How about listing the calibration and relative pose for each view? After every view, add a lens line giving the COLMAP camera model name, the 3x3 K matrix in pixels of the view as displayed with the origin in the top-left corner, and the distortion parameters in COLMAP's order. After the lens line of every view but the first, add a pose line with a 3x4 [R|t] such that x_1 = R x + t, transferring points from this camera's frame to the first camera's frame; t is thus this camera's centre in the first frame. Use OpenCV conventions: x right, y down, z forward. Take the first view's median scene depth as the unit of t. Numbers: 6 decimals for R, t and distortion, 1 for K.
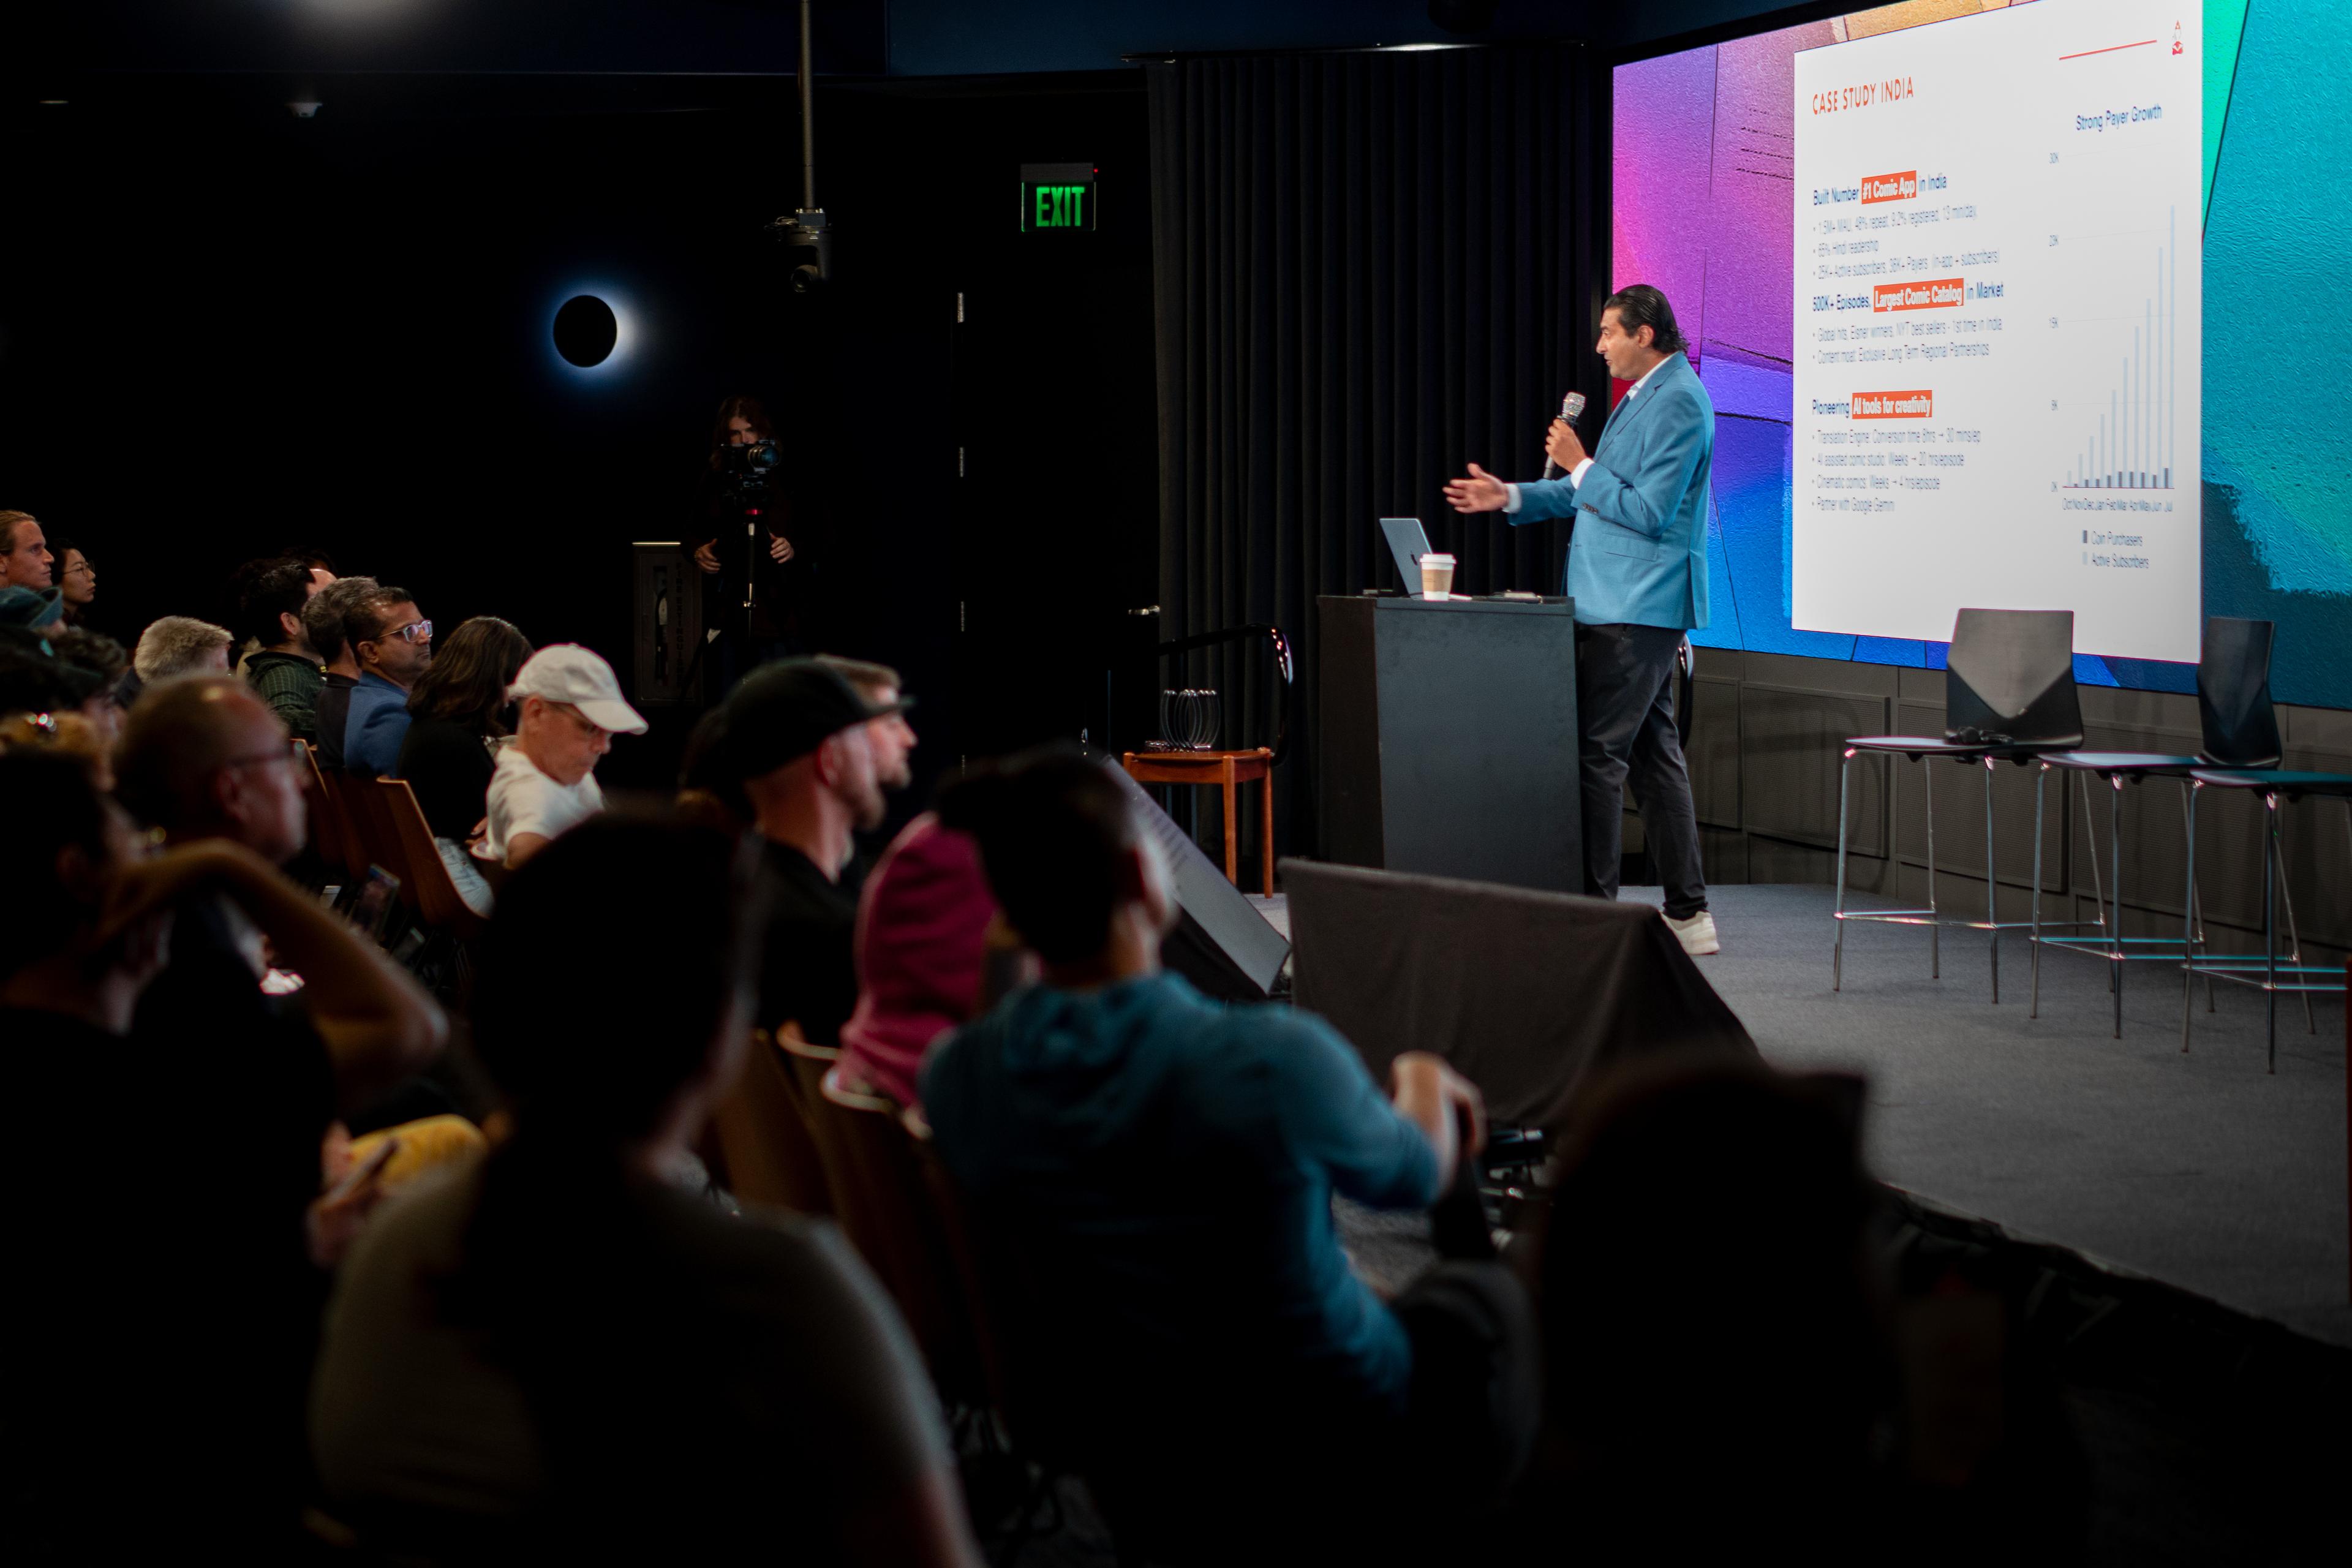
lens RADIAL K [[5023.3, 0, 1177.3], [0, 5023.3, 784.4], [0, 0, 1]] dist [0.000185, 0.000000]
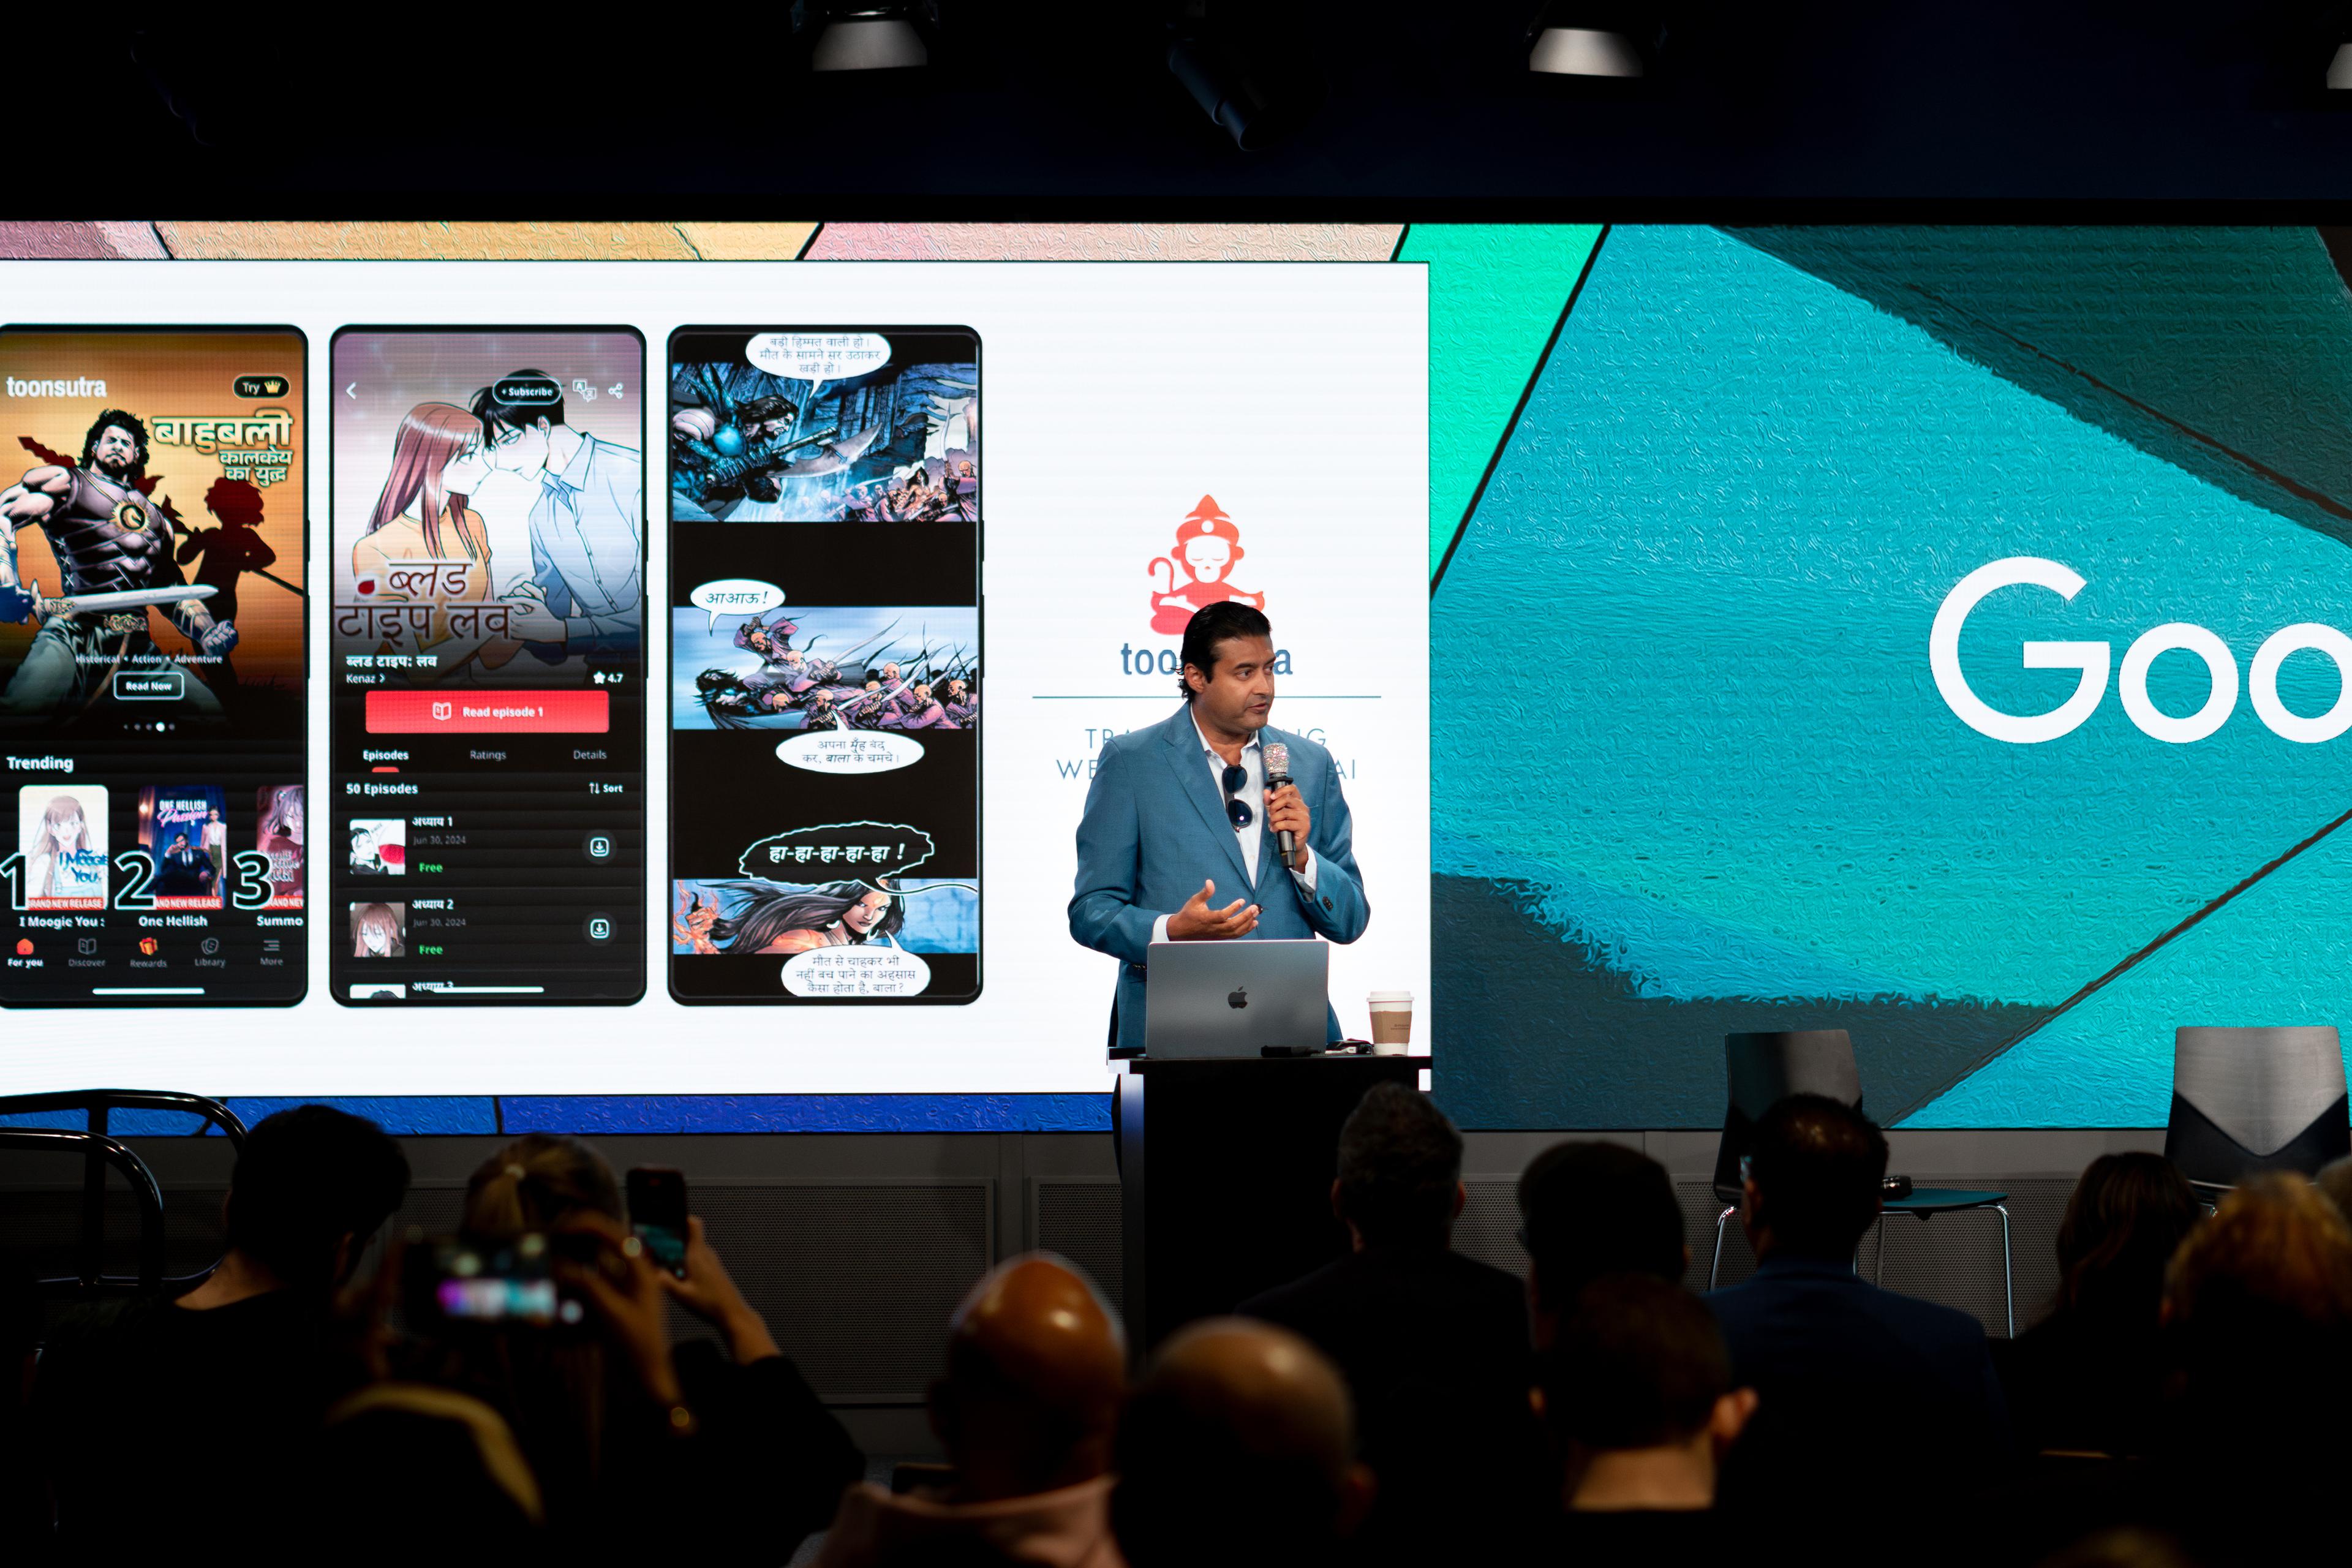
lens RADIAL K [[5023.3, 0, 1178.5], [0, 5023.3, 795.8], [0, 0, 1]] dist [0.000185, 0.000000]
pose [[0.240097, -0.000744, 0.970749, -0.633085], [0.064538, 0.997800, -0.015198, -0.064799], [-0.968601, 0.066299, 0.239617, 0.856903]]
